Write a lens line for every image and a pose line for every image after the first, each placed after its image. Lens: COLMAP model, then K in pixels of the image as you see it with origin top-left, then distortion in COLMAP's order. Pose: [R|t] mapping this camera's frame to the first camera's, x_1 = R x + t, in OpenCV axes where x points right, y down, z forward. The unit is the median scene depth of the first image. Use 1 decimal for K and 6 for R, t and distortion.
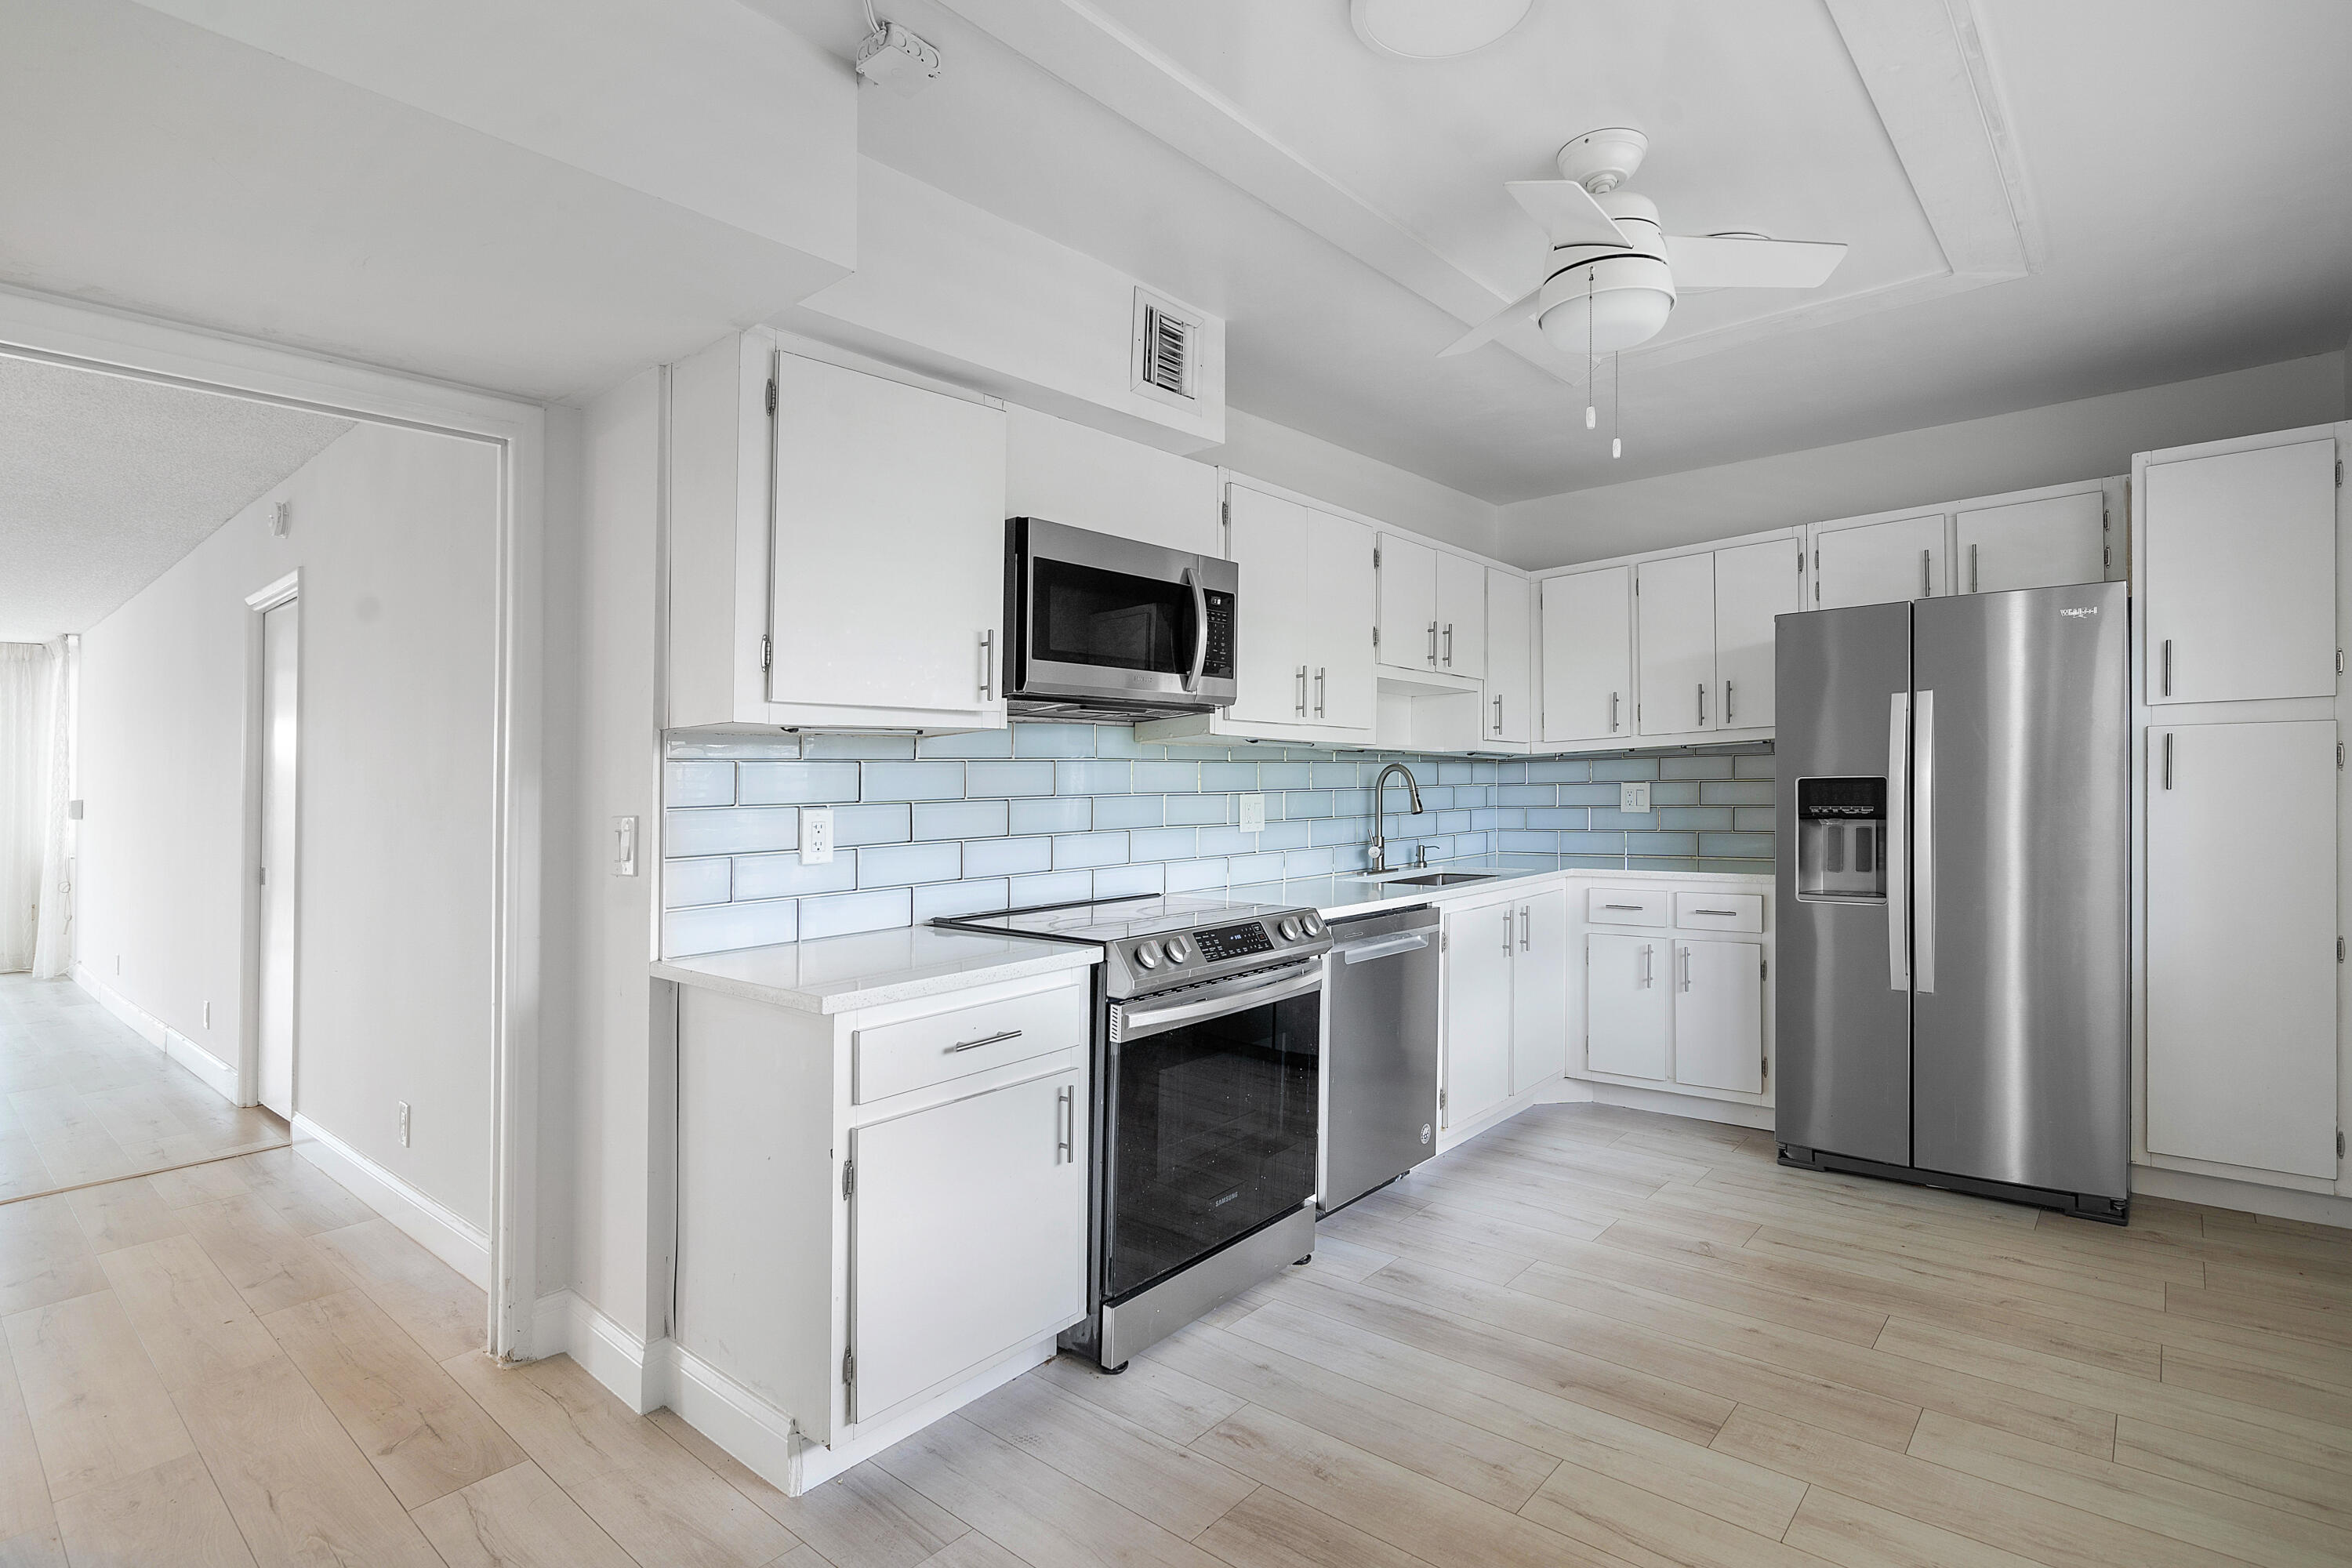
lens RADIAL K [[1096.6, 0, 1186.6], [0, 1096.6, 782.8], [0, 0, 1]] dist [0.004977, -0.000015]
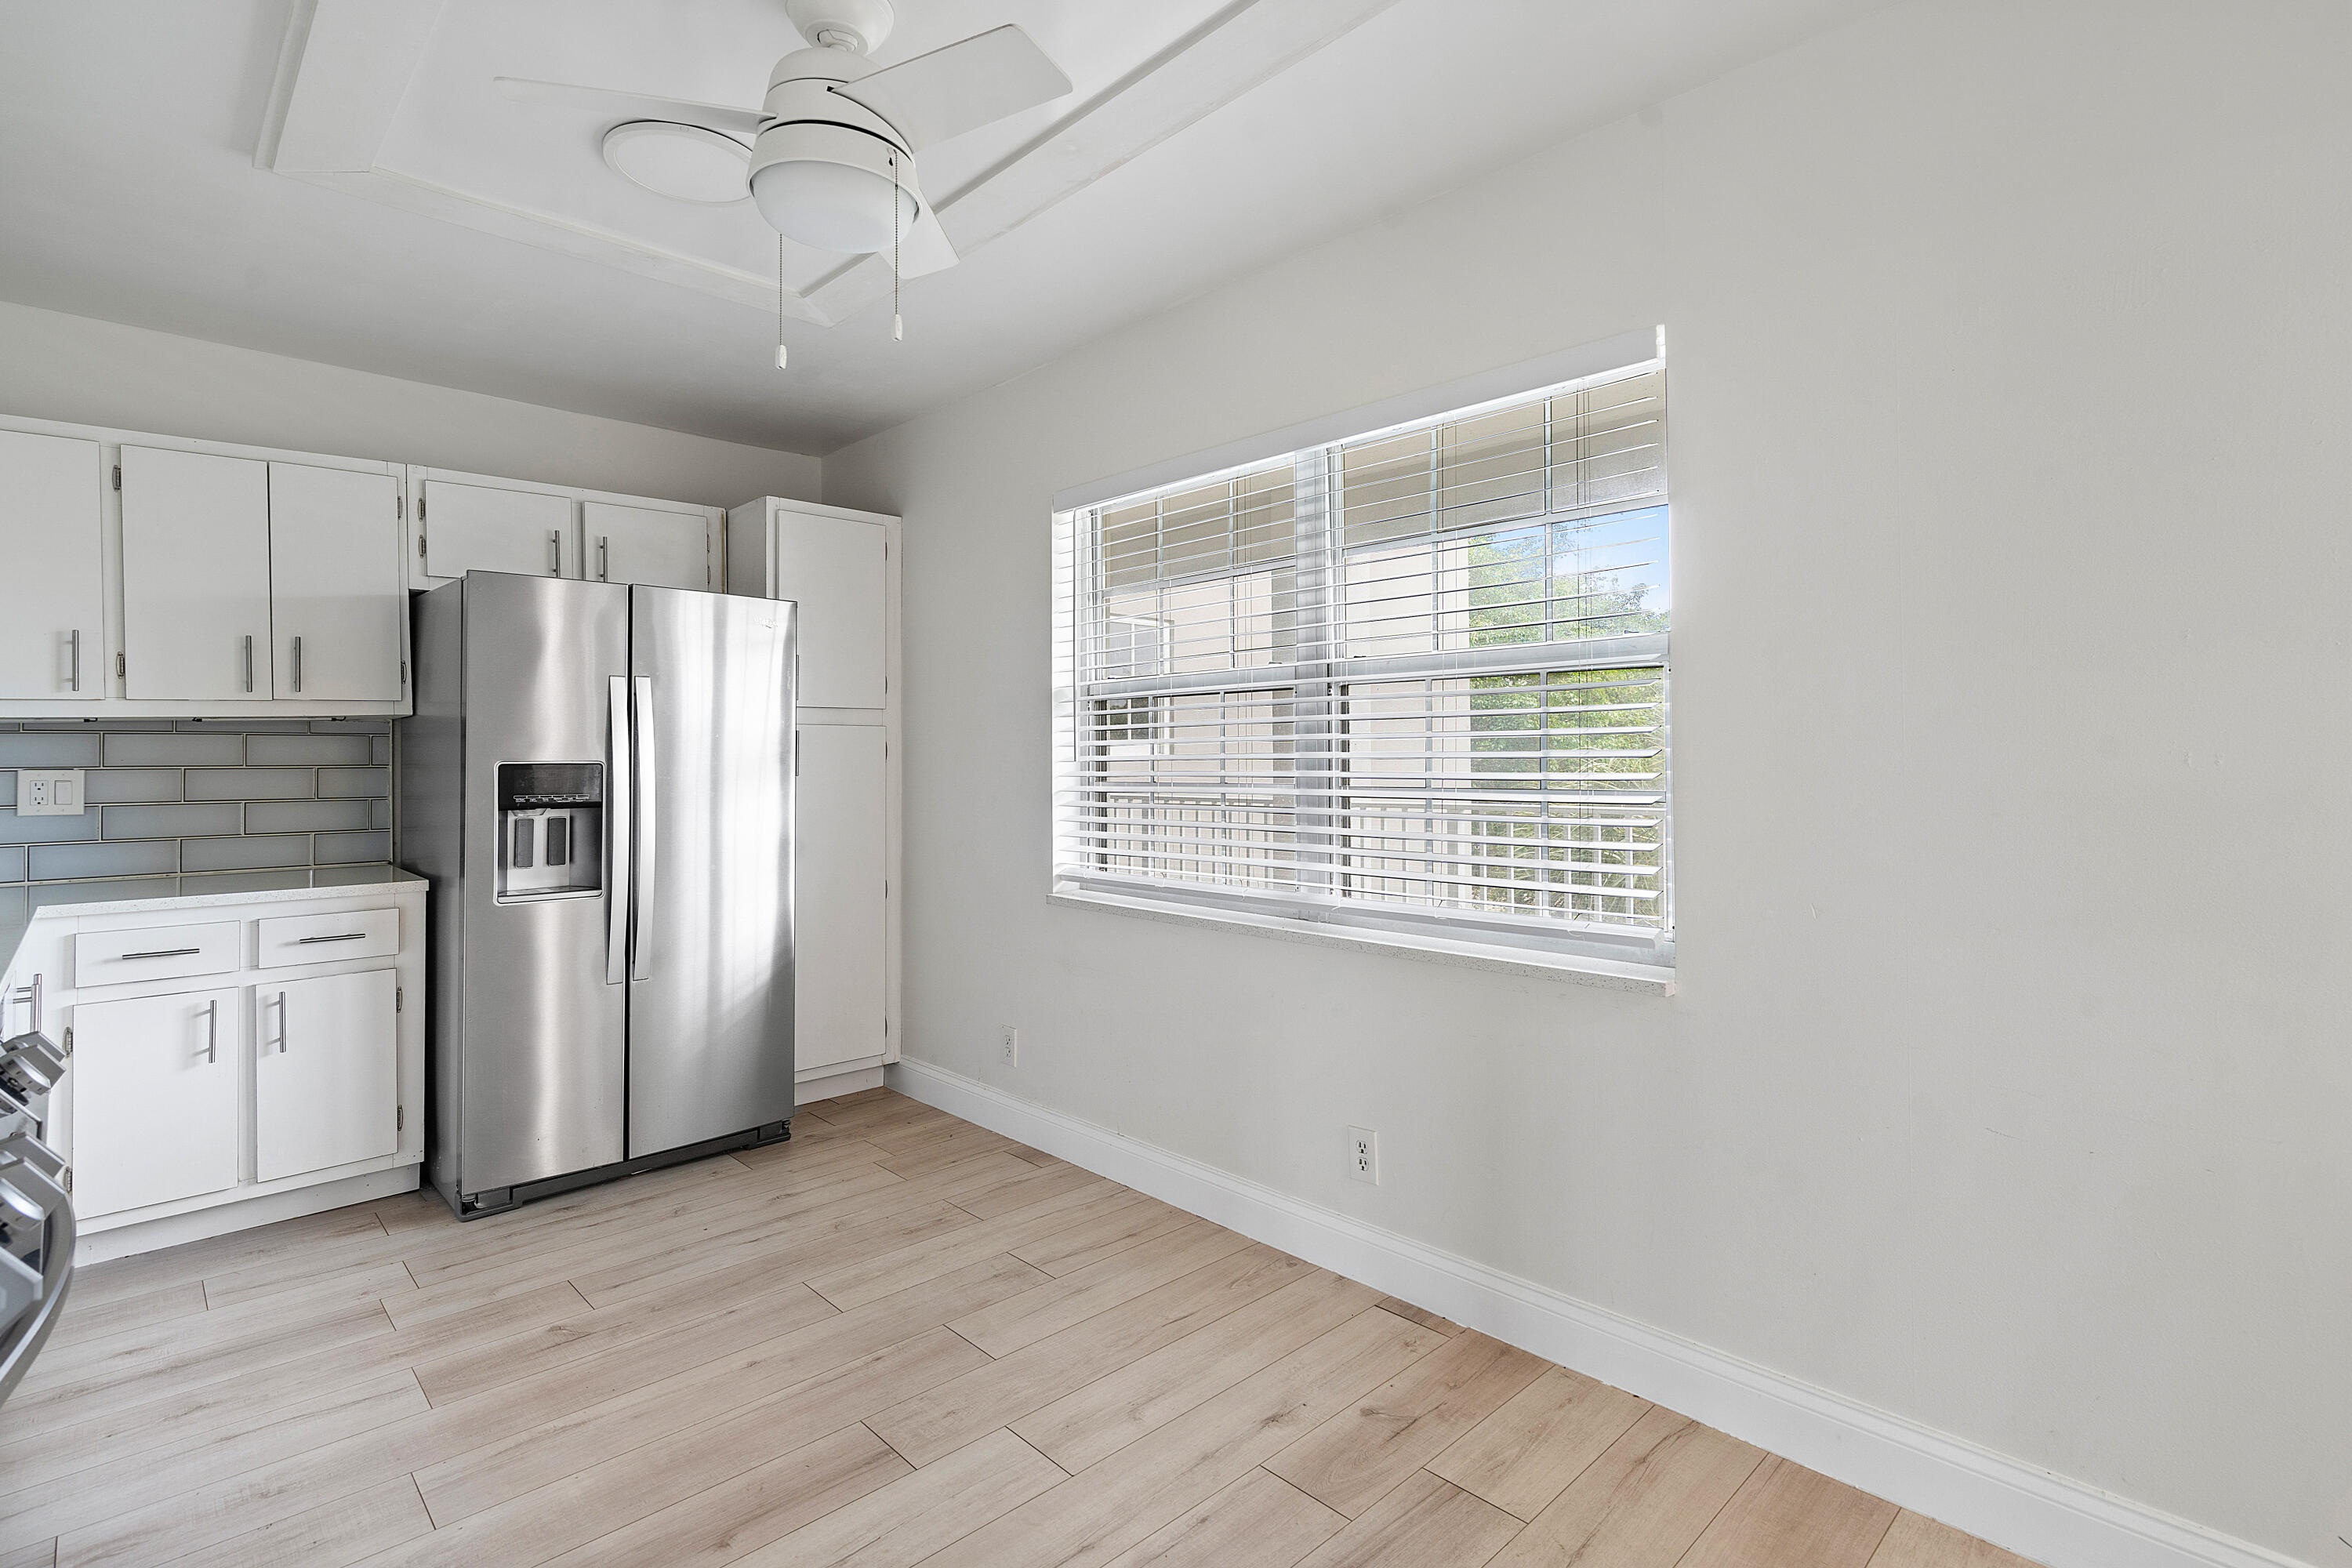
lens RADIAL K [[1096.6, 0, 1184.4], [0, 1096.6, 772.4], [0, 0, 1]] dist [0.004977, -0.000015]
pose [[0.122932, 0.002333, 0.992412, -0.248501], [0.001561, 0.999996, -0.002545, 0.006267], [-0.992414, 0.001862, 0.122928, 0.376957]]
